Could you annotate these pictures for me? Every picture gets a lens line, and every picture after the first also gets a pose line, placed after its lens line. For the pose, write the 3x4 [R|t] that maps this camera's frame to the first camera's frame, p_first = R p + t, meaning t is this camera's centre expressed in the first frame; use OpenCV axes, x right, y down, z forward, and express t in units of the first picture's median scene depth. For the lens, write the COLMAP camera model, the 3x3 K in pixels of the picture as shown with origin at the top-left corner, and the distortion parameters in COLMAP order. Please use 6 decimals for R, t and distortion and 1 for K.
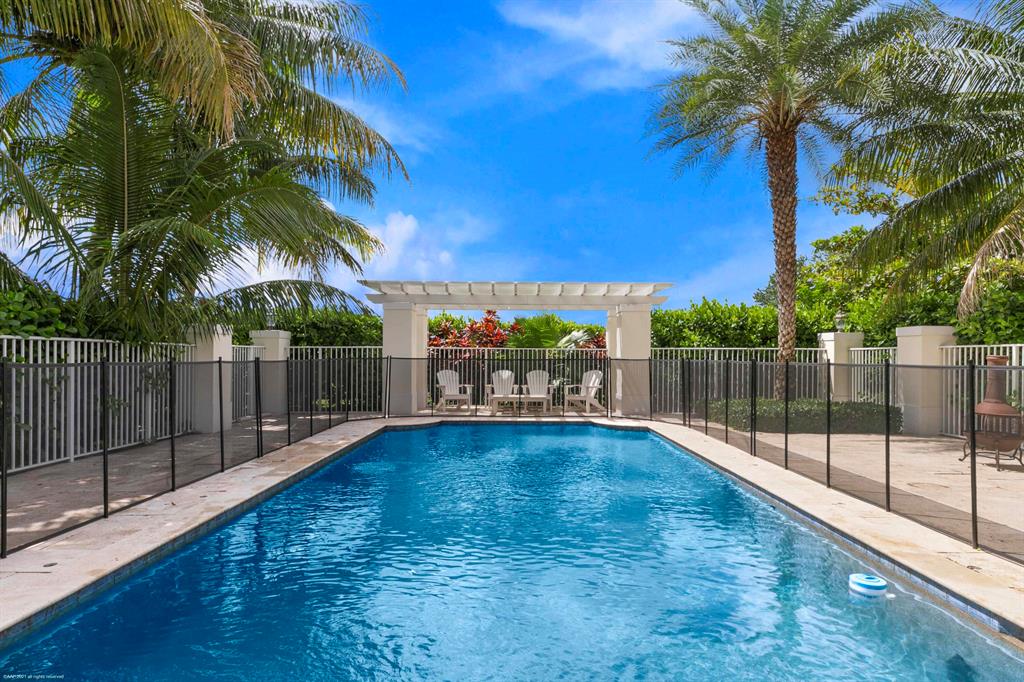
lens RADIAL K [[590.8, 0, 512.0], [0, 590.8, 341.0], [0, 0, 1]] dist [0.000380, -0.000588]
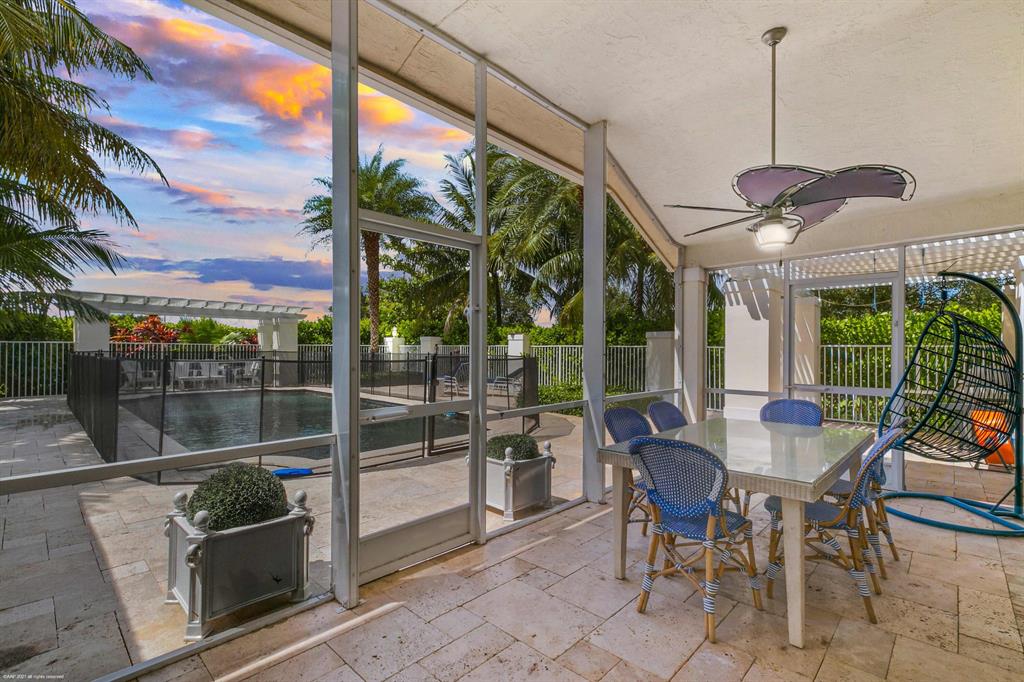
lens RADIAL K [[469.3, 0, 512.0], [0, 469.3, 341.0], [0, 0, 1]] dist [-0.000326, -0.000027]
pose [[0.688458, 0.010819, 0.725195, -0.308884], [-0.019836, 0.999796, 0.003916, -0.015744], [-0.725005, -0.017082, 0.688532, -0.366892]]
